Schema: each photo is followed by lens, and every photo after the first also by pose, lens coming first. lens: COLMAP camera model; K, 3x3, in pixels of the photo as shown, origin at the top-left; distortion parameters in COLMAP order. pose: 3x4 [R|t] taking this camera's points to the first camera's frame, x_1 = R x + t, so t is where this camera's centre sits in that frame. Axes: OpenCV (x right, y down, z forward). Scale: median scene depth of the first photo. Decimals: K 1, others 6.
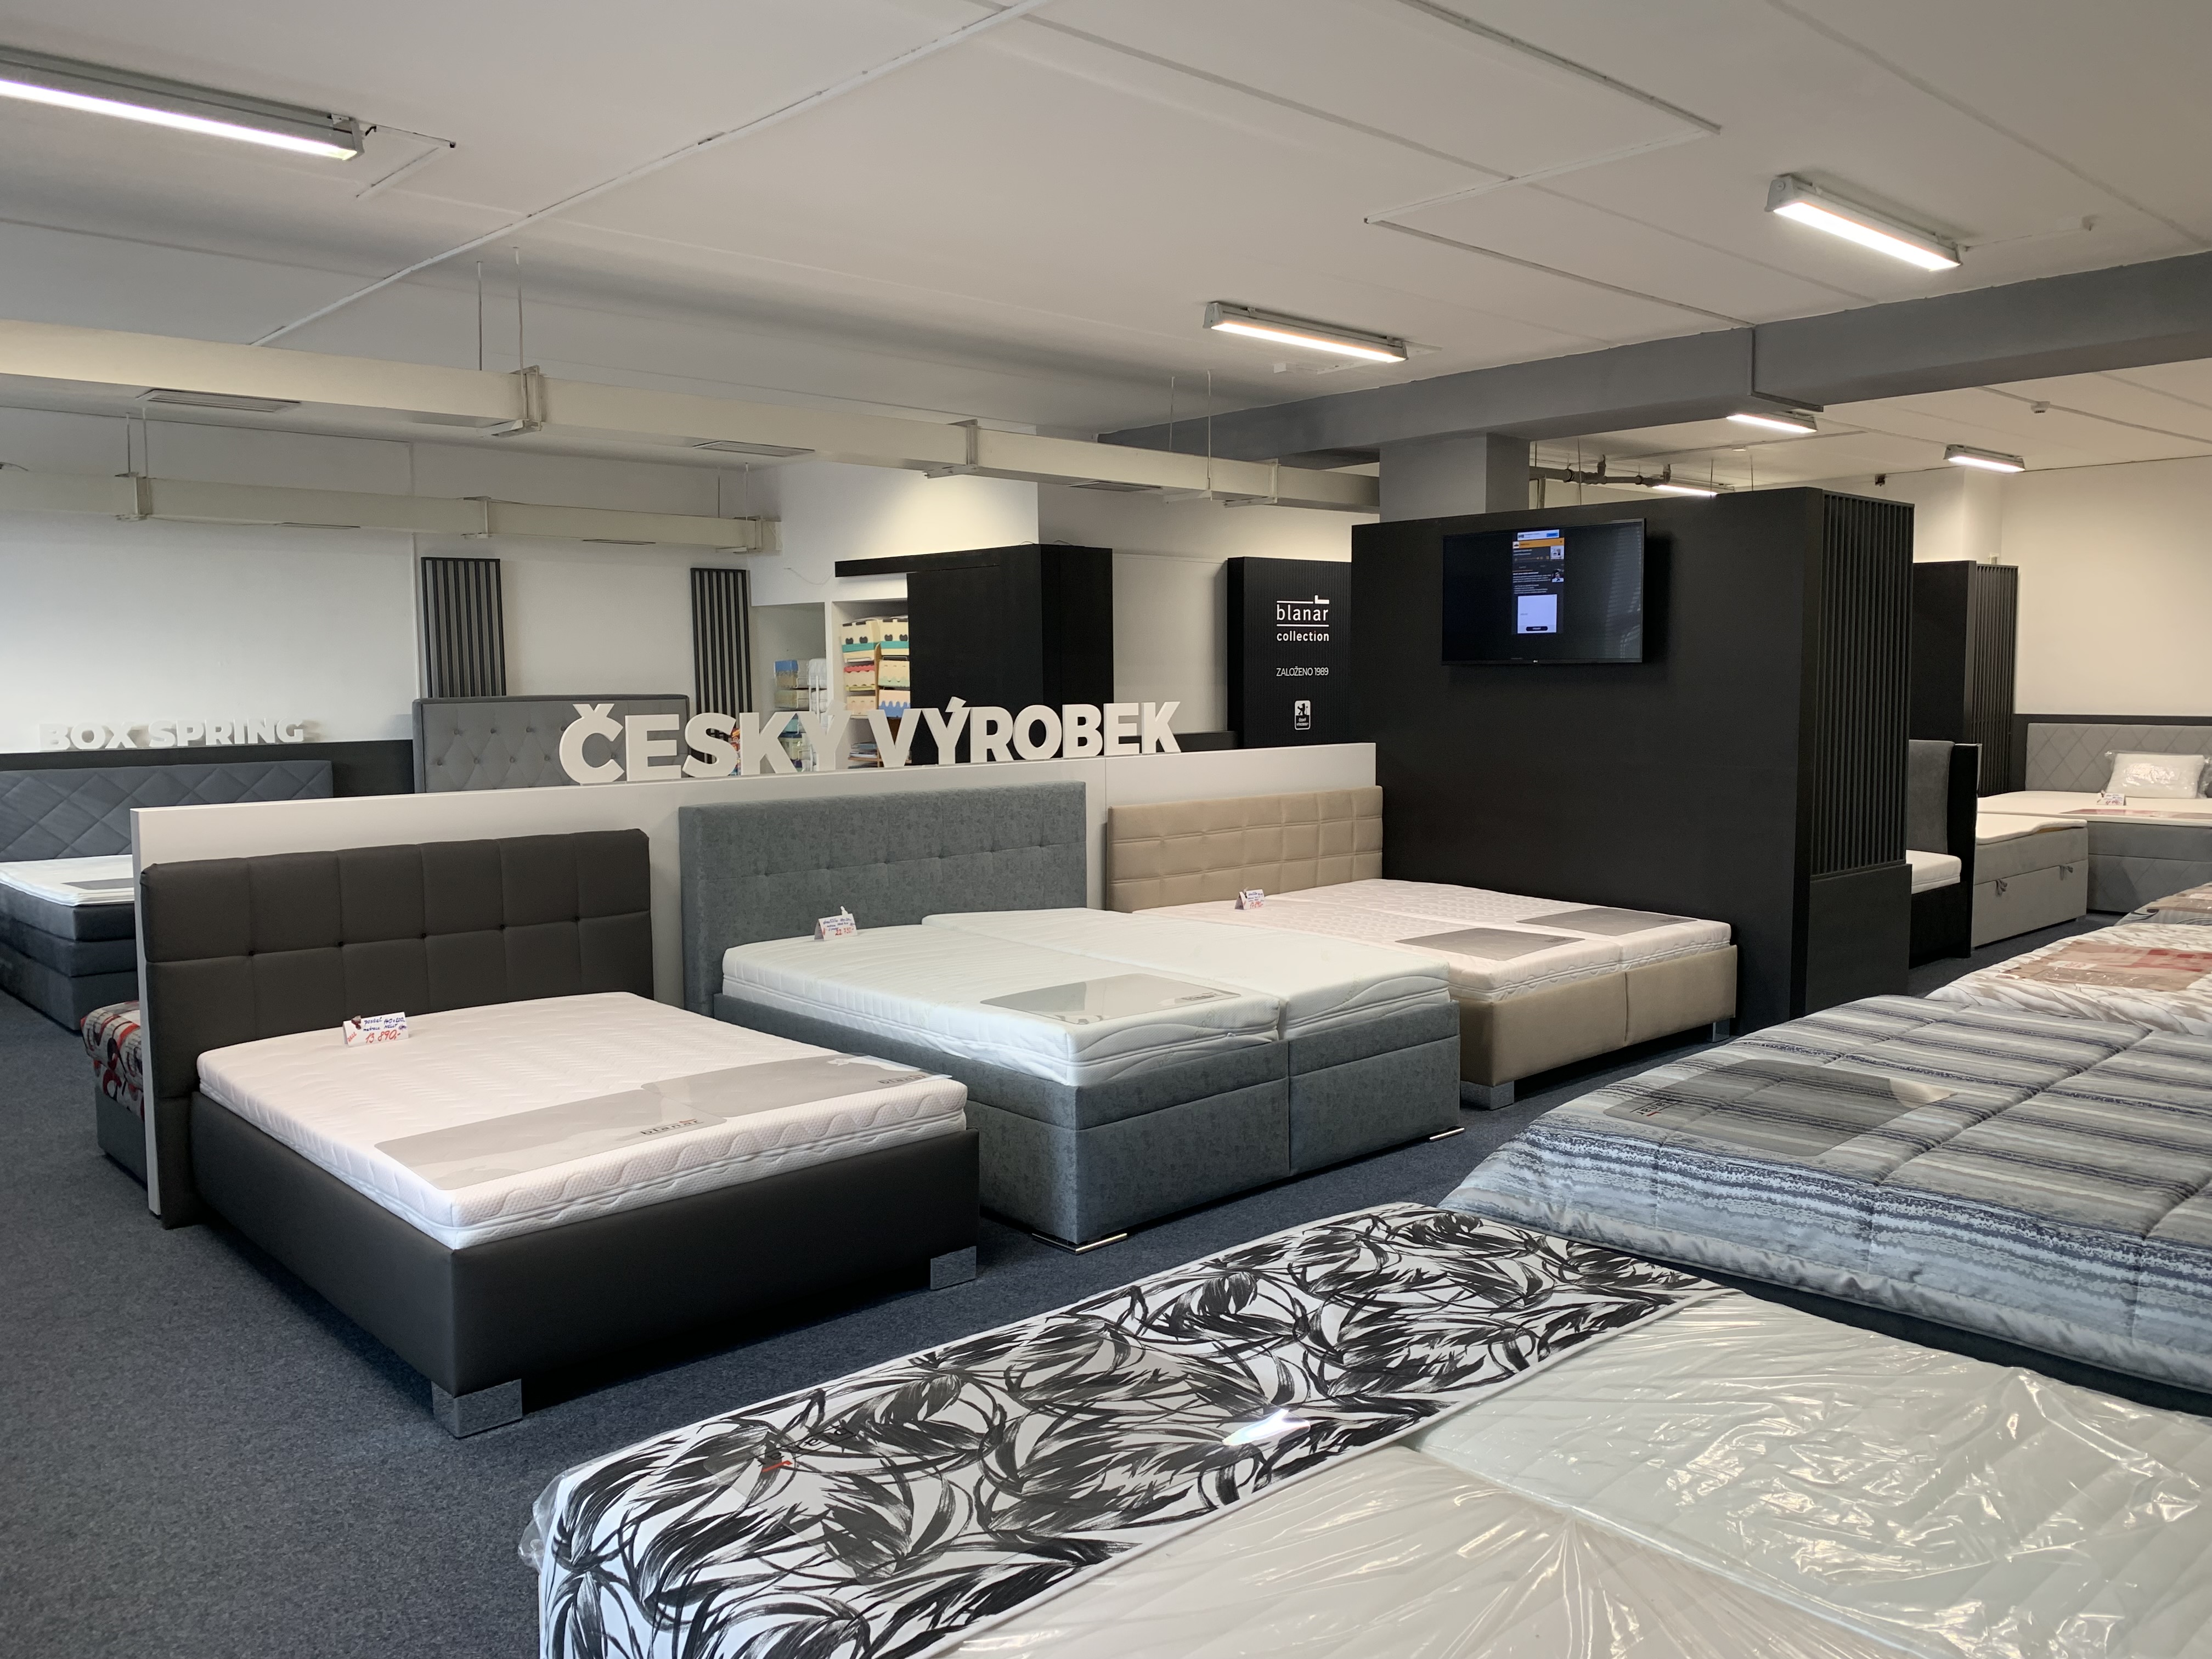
lens RADIAL K [[1663.7, 0, 1103.7], [0, 1663.7, 777.1], [0, 0, 1]] dist [0.015303, -0.006096]
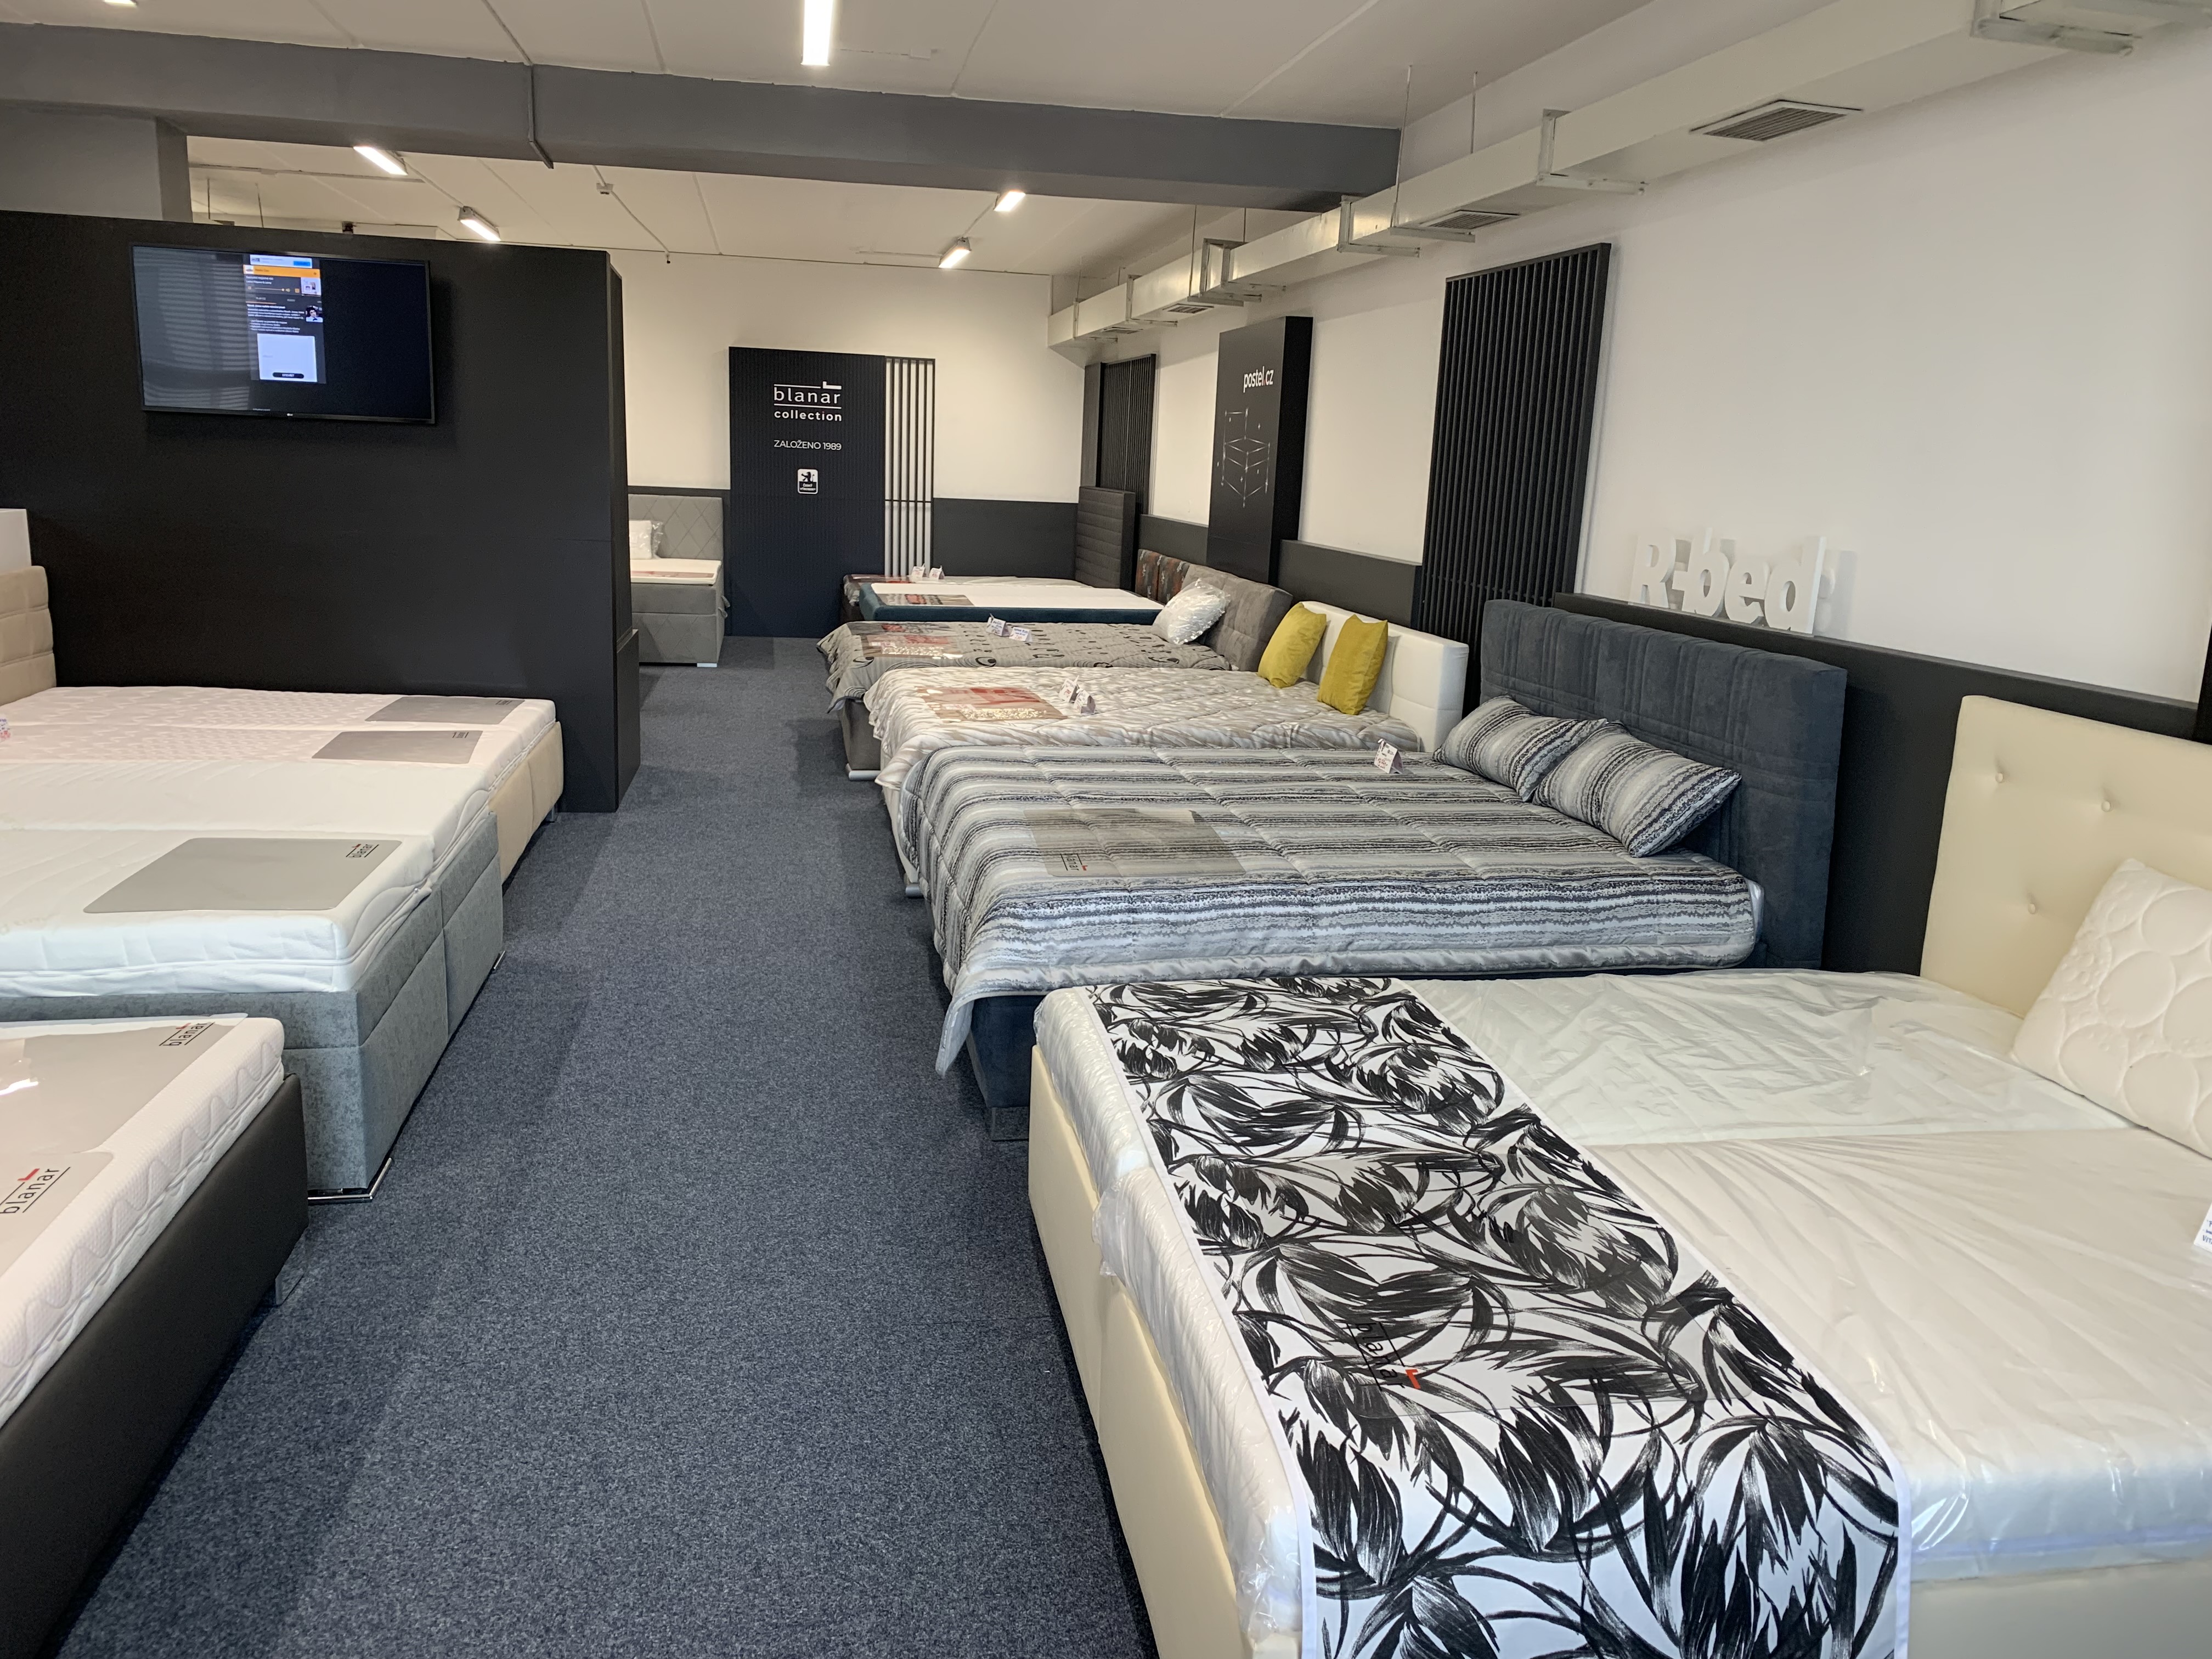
lens RADIAL K [[1666.3, 0, 1106.5], [0, 1666.3, 779.5], [0, 0, 1]] dist [0.070601, -0.155945]
pose [[0.539879, -0.129585, 0.831708, -0.777331], [0.008930, 0.988905, 0.148281, -0.026338], [-0.841695, -0.072627, 0.535046, 0.543015]]
